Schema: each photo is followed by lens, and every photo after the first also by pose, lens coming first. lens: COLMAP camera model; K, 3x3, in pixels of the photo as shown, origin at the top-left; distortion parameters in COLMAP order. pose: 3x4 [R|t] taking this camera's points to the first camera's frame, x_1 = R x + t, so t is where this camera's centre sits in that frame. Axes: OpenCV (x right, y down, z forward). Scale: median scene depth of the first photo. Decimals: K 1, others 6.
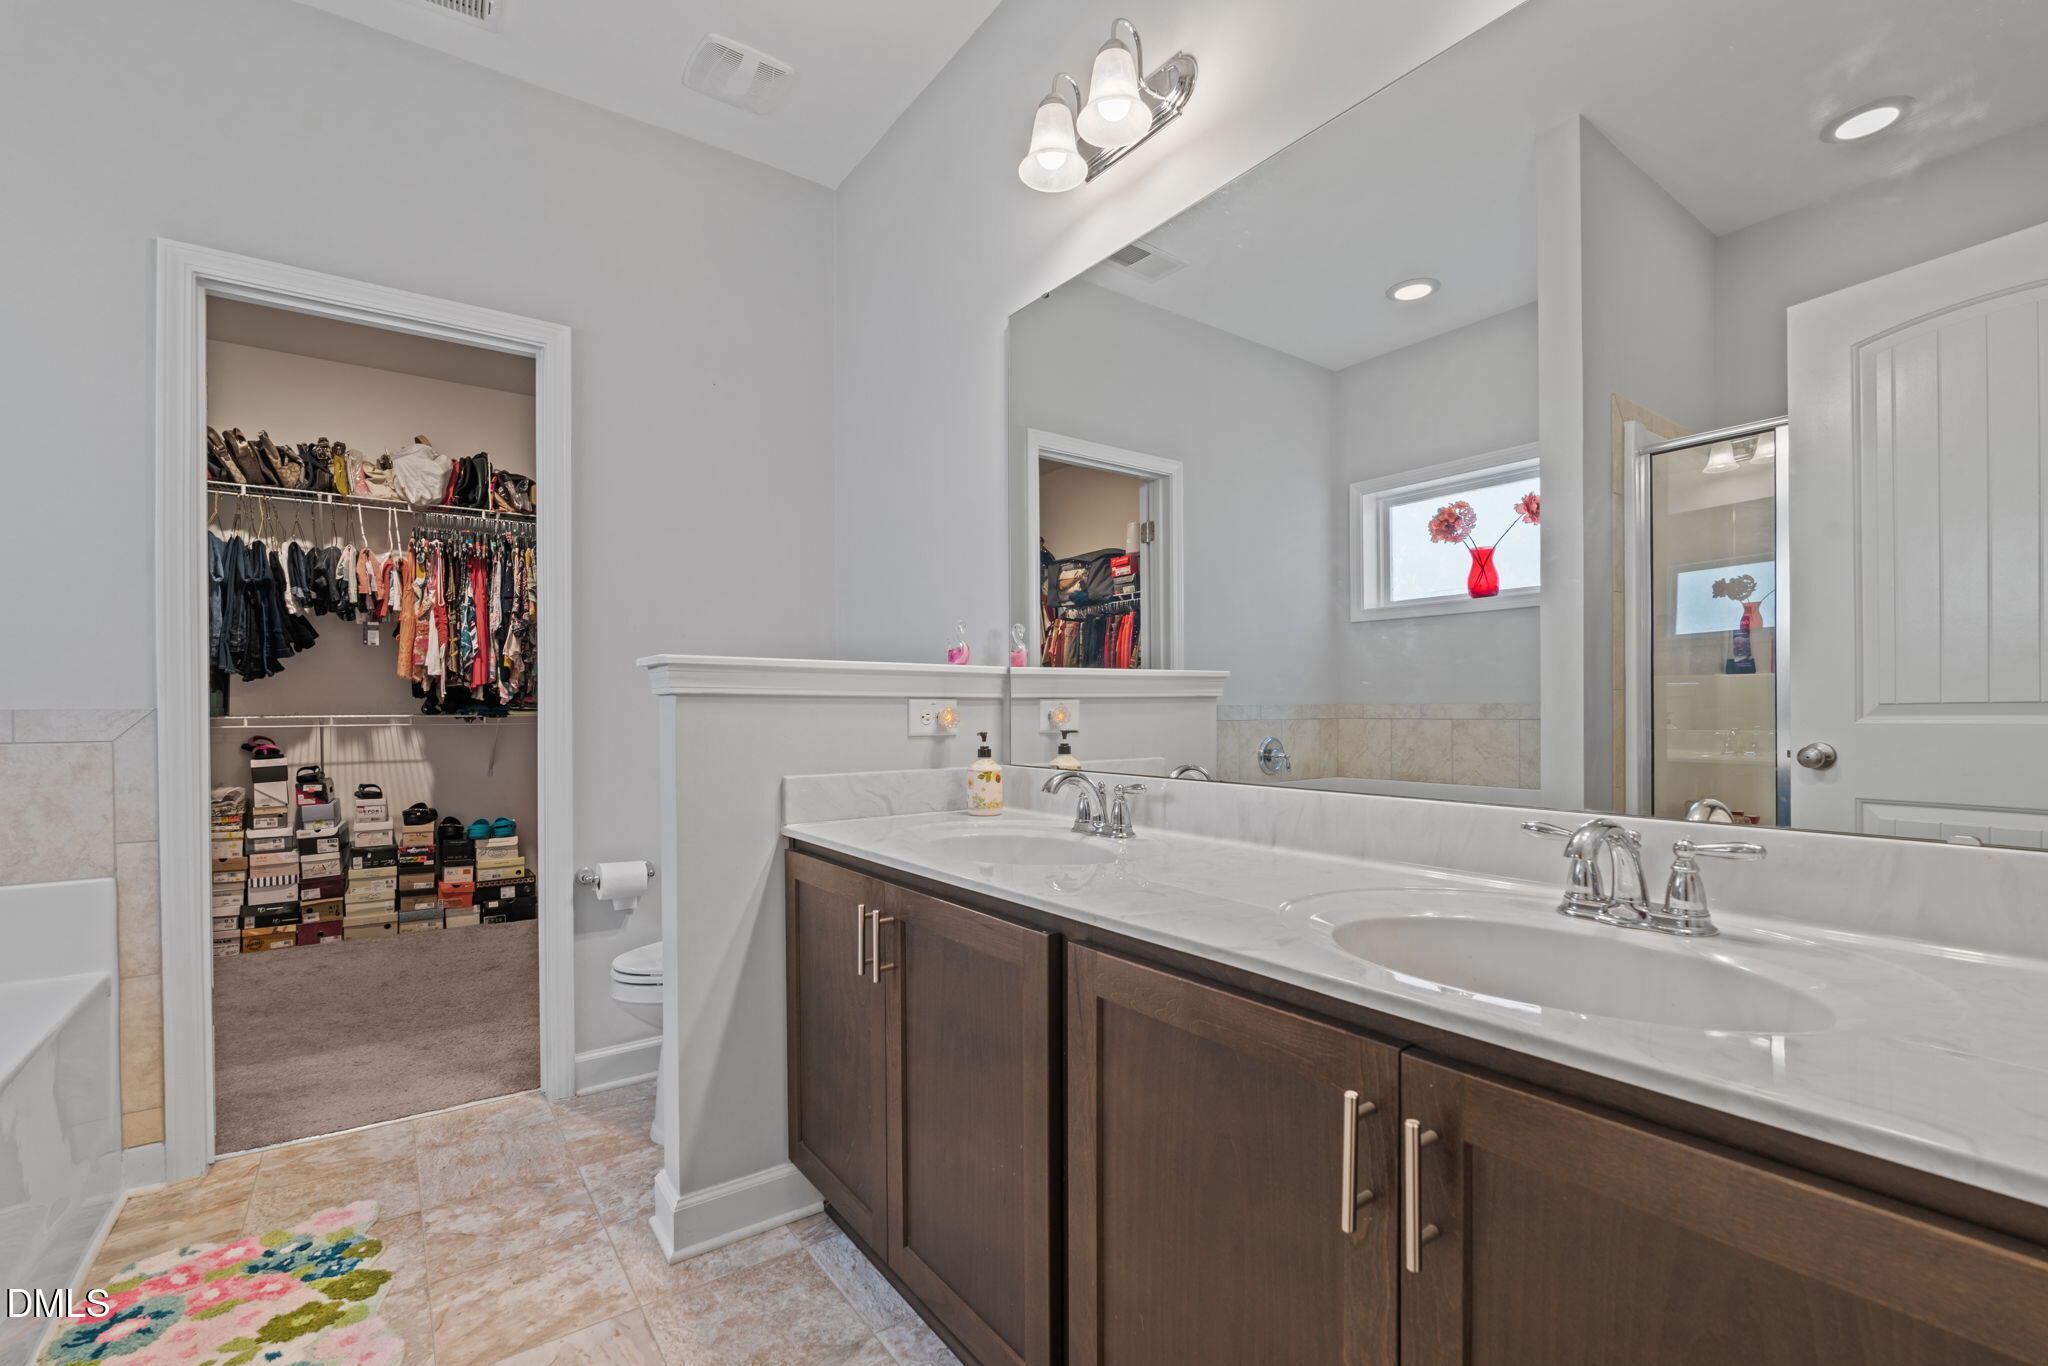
lens RADIAL K [[904.6, 0, 1030.0], [0, 904.6, 715.9], [0, 0, 1]] dist [-0.003459, 0.000190]
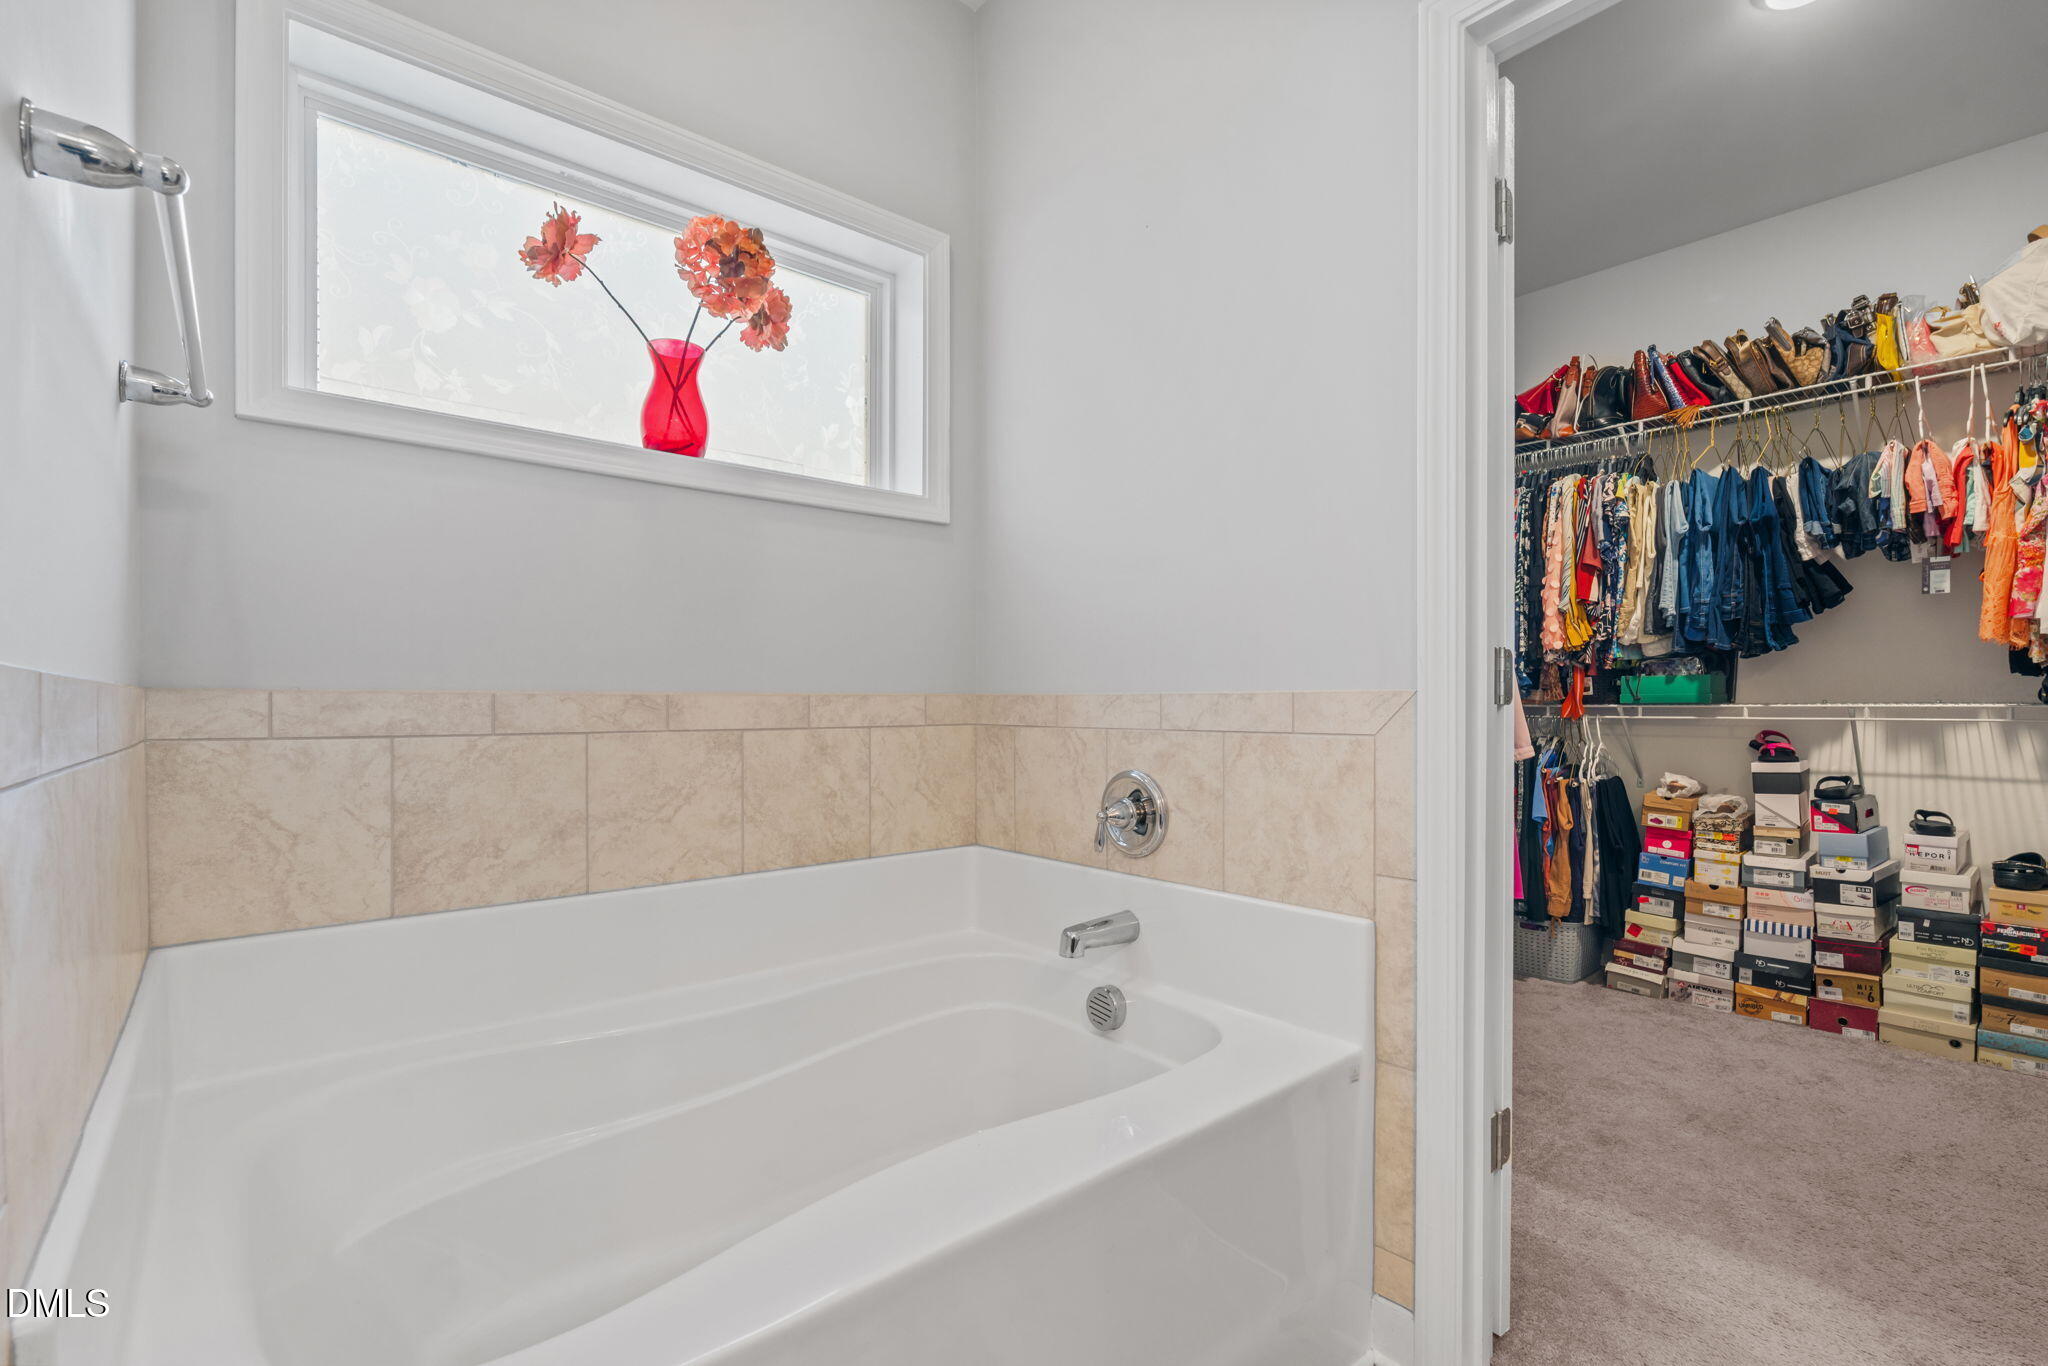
lens RADIAL K [[907.8, 0, 1021.5], [0, 907.8, 708.7], [0, 0, 1]] dist [-0.005801, -0.000104]
pose [[0.072480, 0.011900, -0.997299, -0.149334], [-0.007221, 0.999909, 0.011406, 0.000004], [0.997344, 0.006375, 0.072559, 0.327707]]
